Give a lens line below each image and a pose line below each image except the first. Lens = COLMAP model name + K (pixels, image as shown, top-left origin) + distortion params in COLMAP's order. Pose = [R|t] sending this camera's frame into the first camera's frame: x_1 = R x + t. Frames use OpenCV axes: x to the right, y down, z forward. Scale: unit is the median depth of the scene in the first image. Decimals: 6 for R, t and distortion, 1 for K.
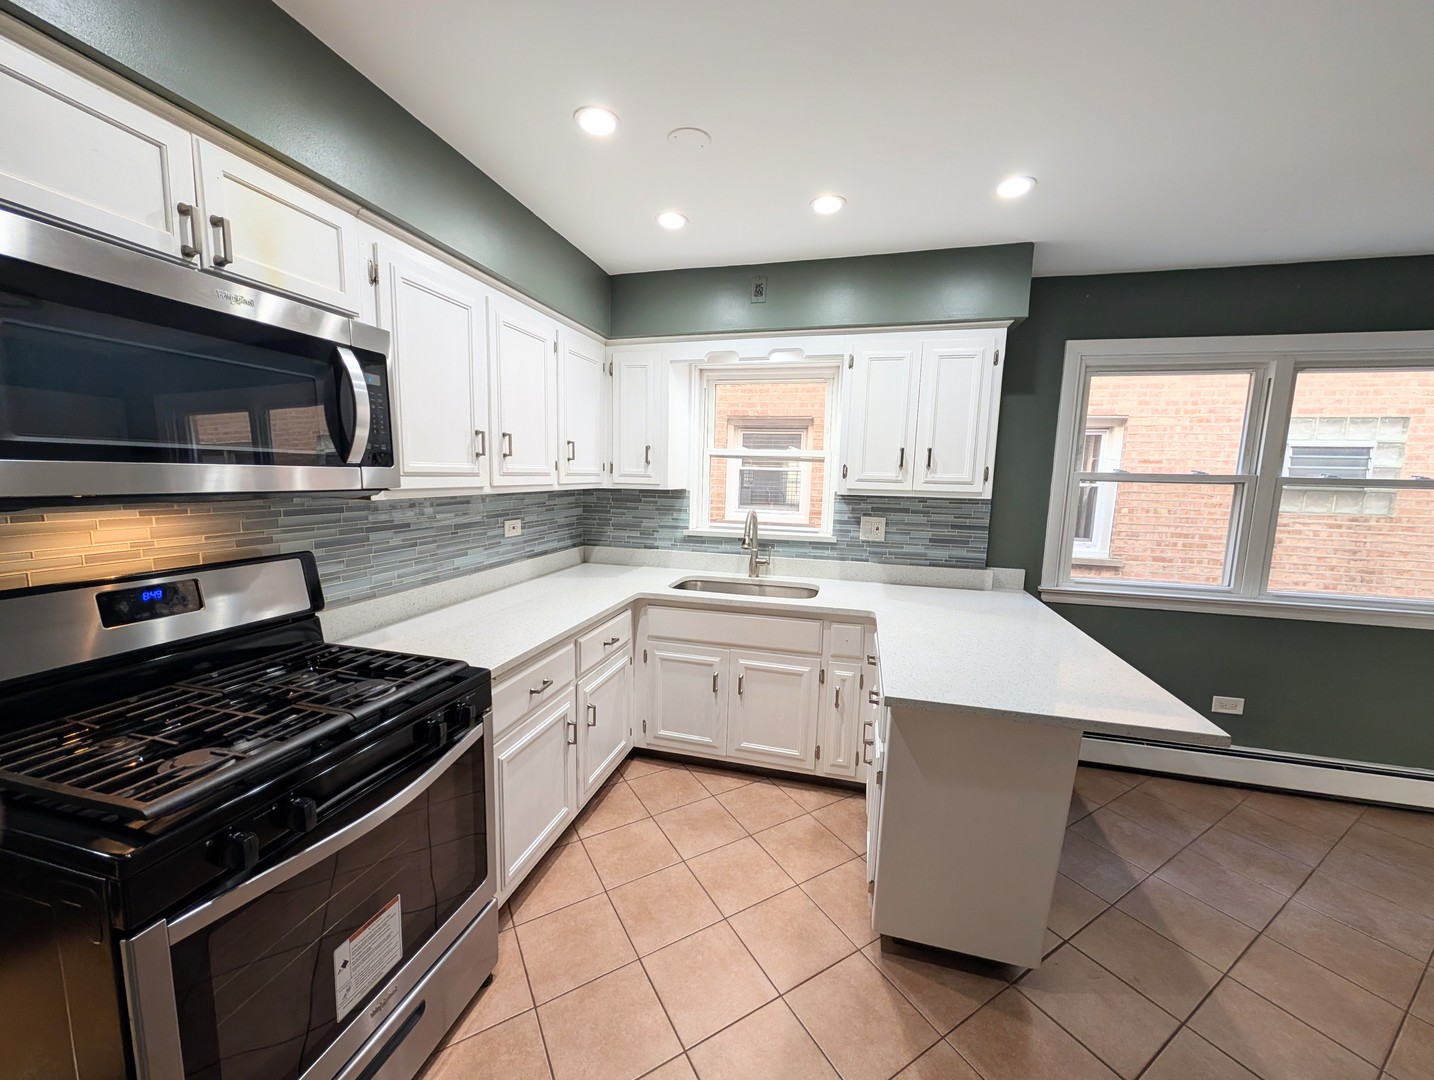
lens RADIAL K [[544.3, 0, 720.1], [0, 544.3, 545.9], [0, 0, 1]] dist [0.000959, -0.000097]
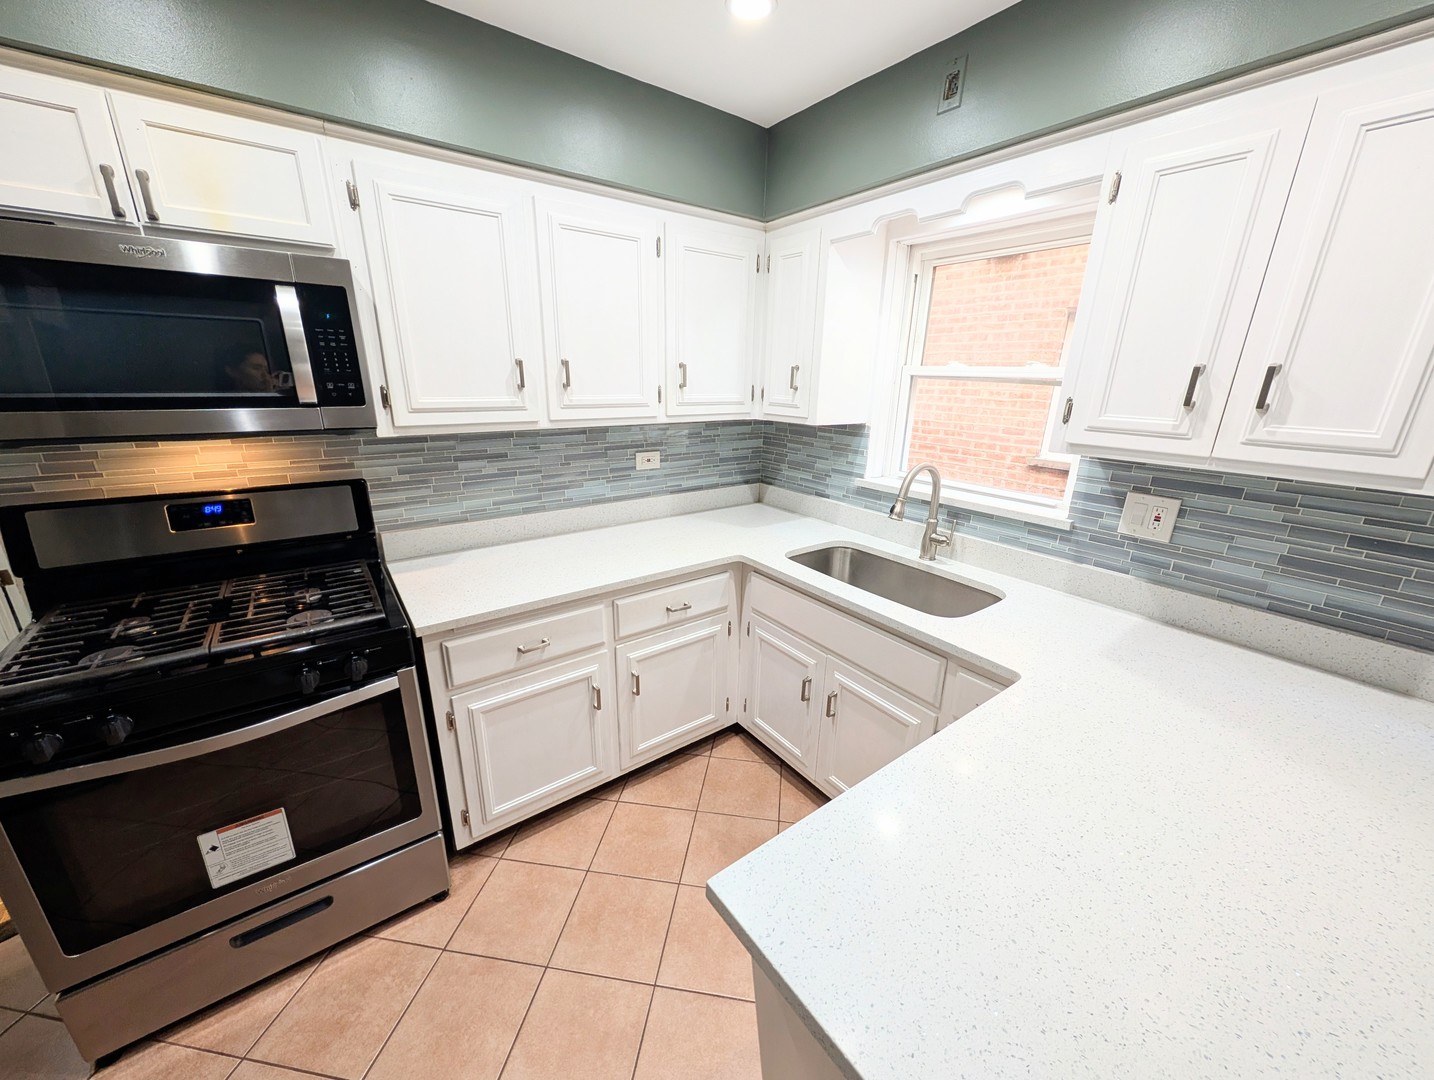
lens RADIAL K [[544.3, 0, 720.1], [0, 544.3, 545.9], [0, 0, 1]] dist [0.000959, -0.000097]
pose [[0.778002, 0.182966, -0.601030, 0.309689], [-0.084594, 0.978450, 0.188358, -0.077125], [0.622541, -0.095699, 0.776714, 0.341484]]
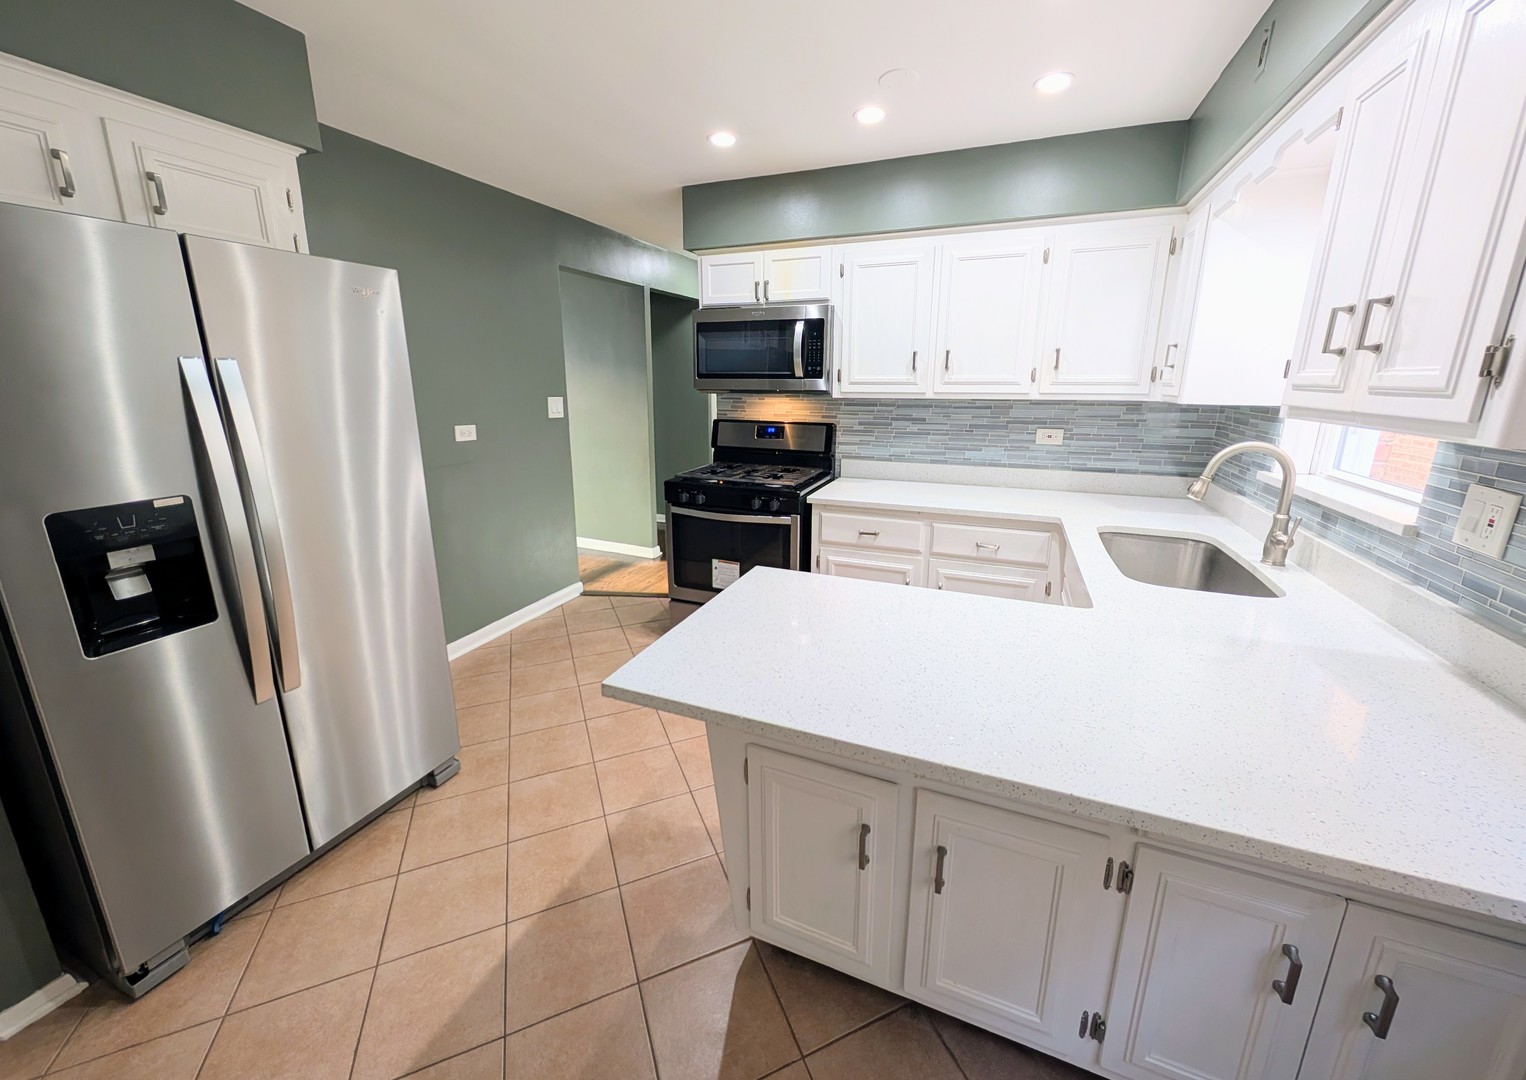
lens RADIAL K [[577.5, 0, 759.8], [0, 577.5, 513.6], [0, 0, 1]] dist [0.000524, 0.000062]
pose [[-0.145292, 0.204346, -0.968056, 0.815890], [-0.135536, 0.965103, 0.224065, -0.064057], [0.980061, 0.163762, -0.112526, 0.613330]]
